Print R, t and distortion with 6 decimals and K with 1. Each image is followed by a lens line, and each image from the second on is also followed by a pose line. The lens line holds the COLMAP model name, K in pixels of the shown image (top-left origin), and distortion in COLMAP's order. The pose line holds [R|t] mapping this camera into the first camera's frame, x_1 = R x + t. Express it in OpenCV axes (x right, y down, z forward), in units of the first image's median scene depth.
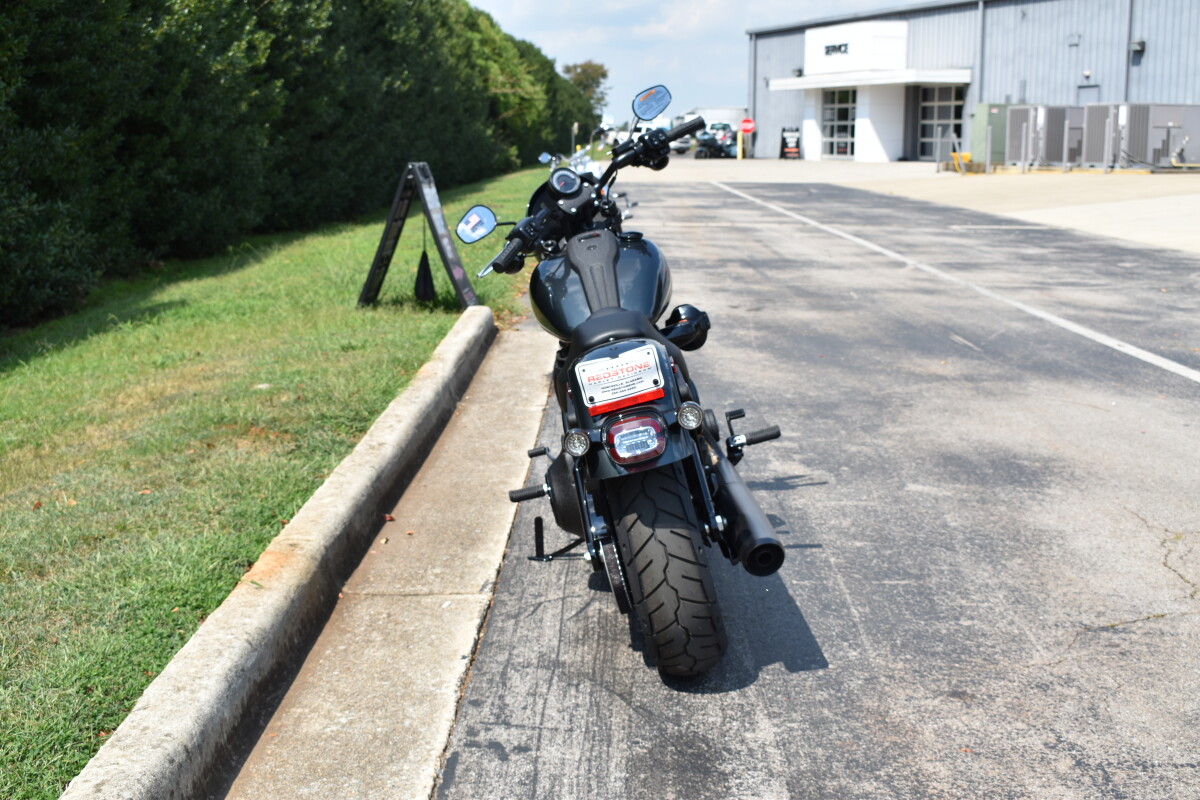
lens RADIAL K [[1600.9, 0, 600.0], [0, 1600.9, 400.0], [0, 0, 1]] dist [-0.030675, -0.018854]
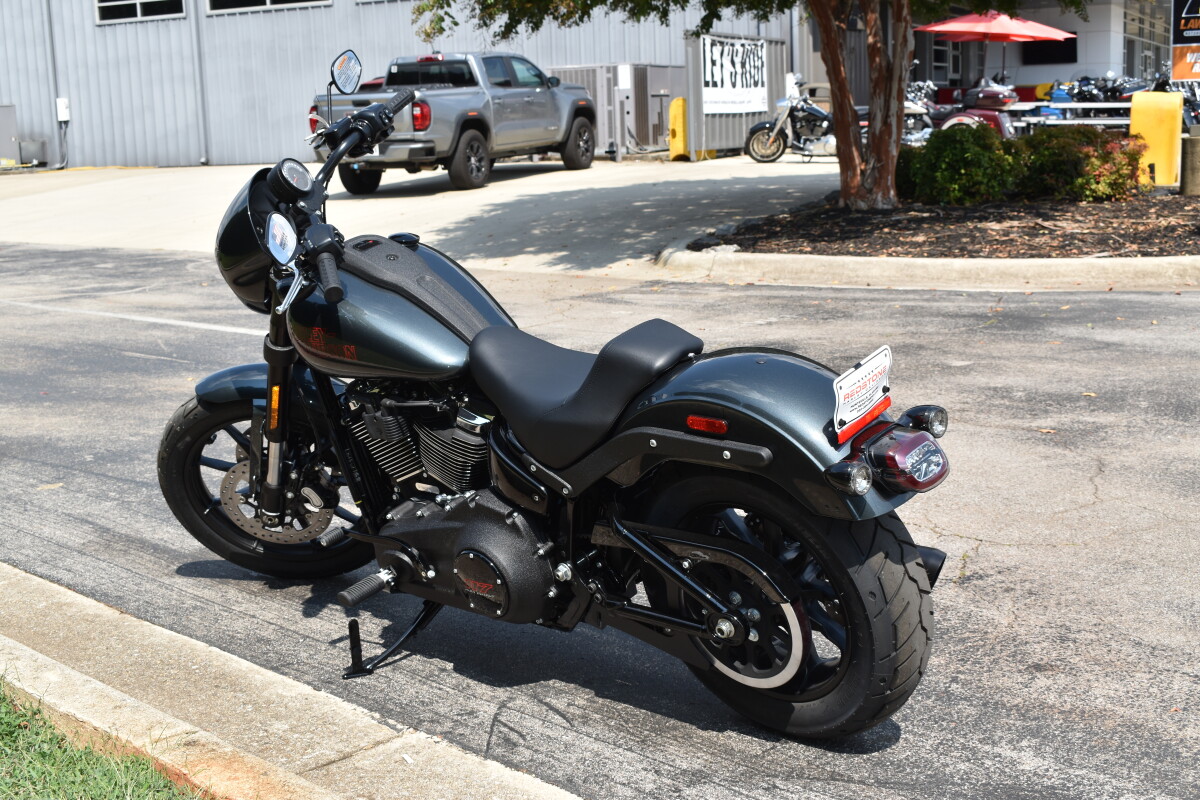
lens RADIAL K [[1600.9, 0, 600.0], [0, 1600.9, 400.0], [0, 0, 1]] dist [-0.030675, -0.018854]
pose [[0.699163, -0.151704, 0.698682, -0.571741], [0.153976, 0.986247, 0.060061, -0.069015], [-0.698185, 0.065588, 0.712906, 0.458286]]
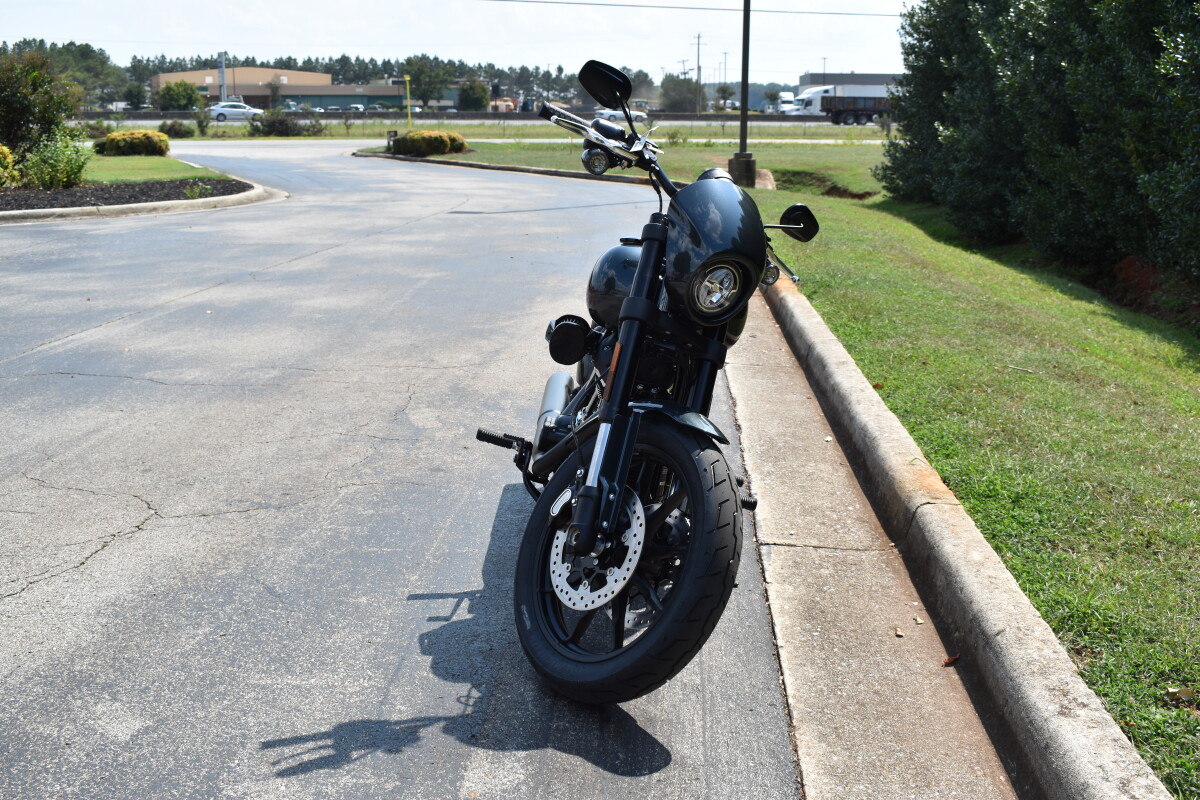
lens RADIAL K [[1289.8, 0, 600.0], [0, 1289.8, 400.0], [0, 0, 1]] dist [-0.005654, 0.000762]
pose [[-0.998998, -0.019074, 0.040488, 0.008304], [-0.002515, 0.927135, 0.374720, -0.348076], [-0.044685, 0.374242, -0.926254, 2.041127]]
